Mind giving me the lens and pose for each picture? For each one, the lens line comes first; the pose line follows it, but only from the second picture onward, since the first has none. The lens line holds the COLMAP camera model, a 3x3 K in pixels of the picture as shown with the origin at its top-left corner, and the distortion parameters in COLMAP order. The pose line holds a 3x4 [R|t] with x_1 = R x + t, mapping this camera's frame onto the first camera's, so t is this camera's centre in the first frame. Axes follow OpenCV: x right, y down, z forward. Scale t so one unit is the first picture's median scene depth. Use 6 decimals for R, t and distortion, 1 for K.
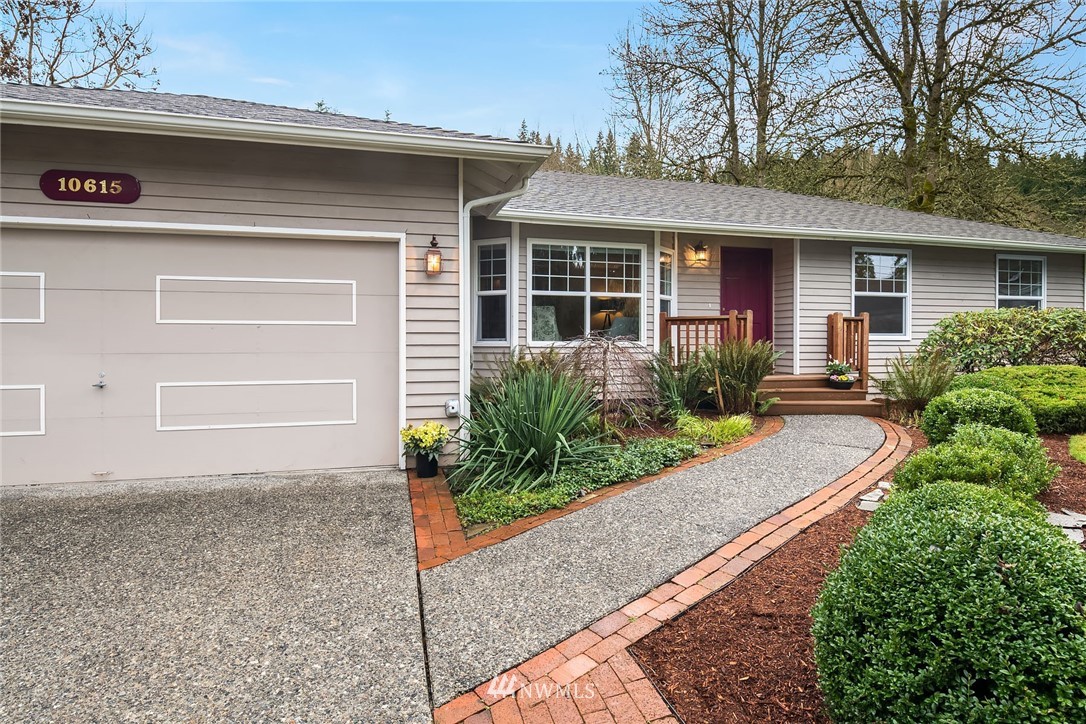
lens RADIAL K [[582.4, 0, 539.4], [0, 582.4, 336.7], [0, 0, 1]] dist [0.000815, 0.000208]
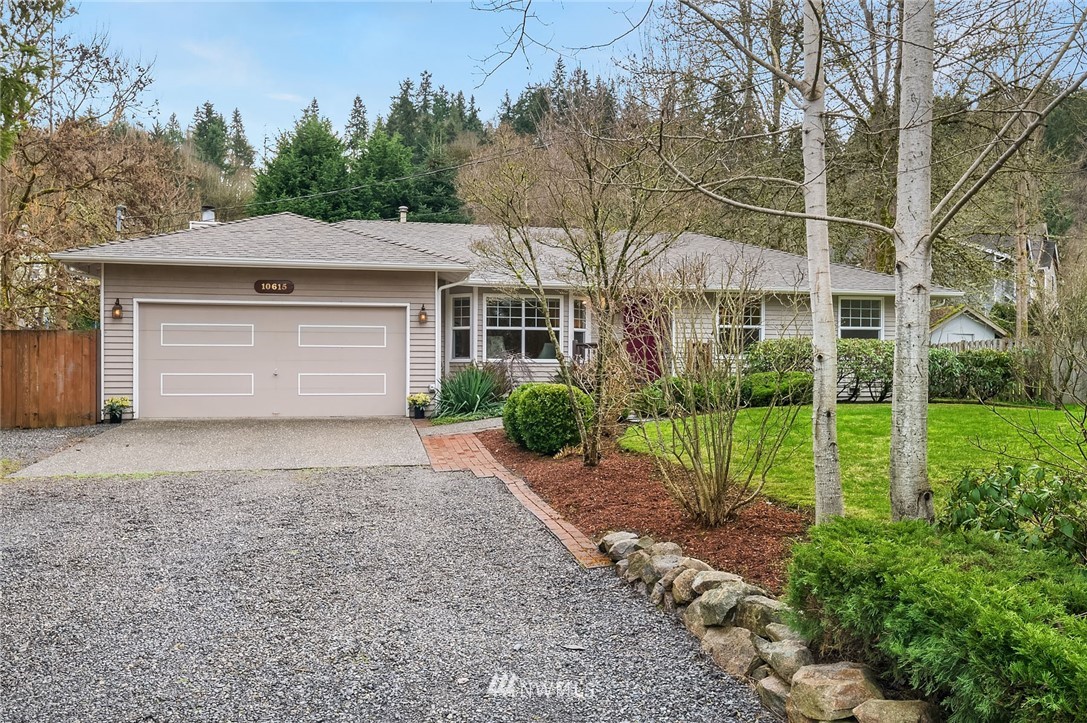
lens RADIAL K [[893.3, 0, 543.5], [0, 893.3, 361.5], [0, 0, 1]] dist [0.004021, -0.000169]
pose [[0.998407, -0.000528, -0.056427, 0.277314], [-0.000230, 0.999910, -0.013429, 0.047509], [0.056429, 0.013421, 0.998316, -1.397834]]
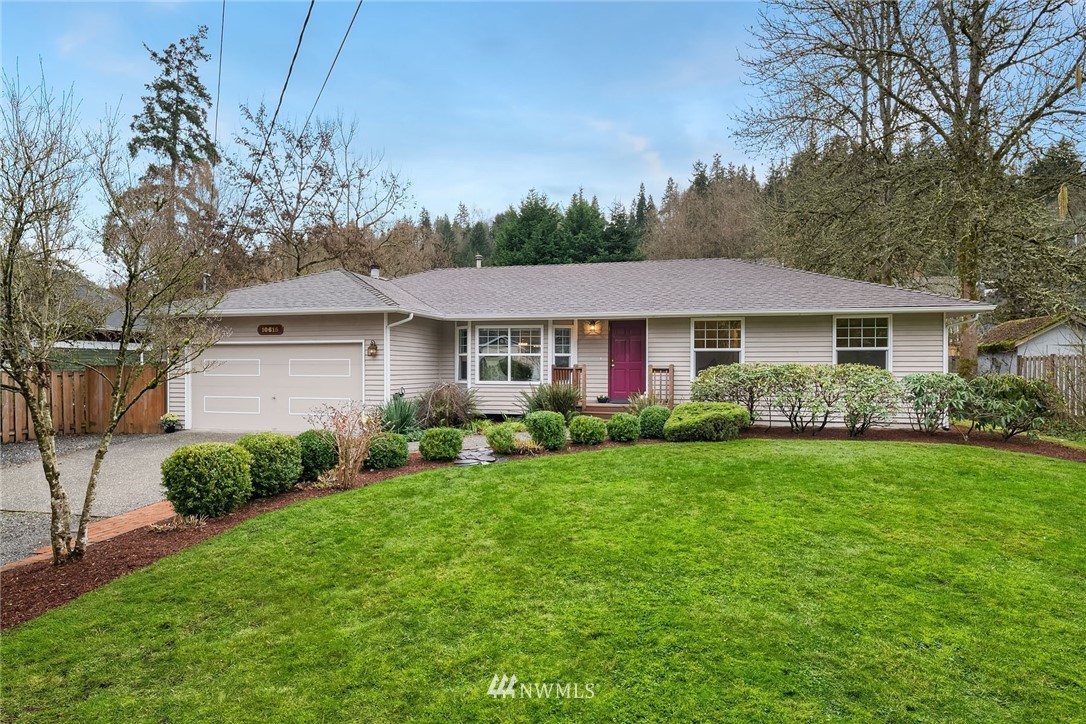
lens RADIAL K [[591.7, 0, 543.0], [0, 591.7, 362.0], [0, 0, 1]] dist [-0.000887, -0.000403]
pose [[0.883370, -0.002929, -0.468667, 1.051153], [0.002684, 0.999996, -0.001191, -0.050182], [0.468669, -0.000206, 0.883374, -0.564166]]
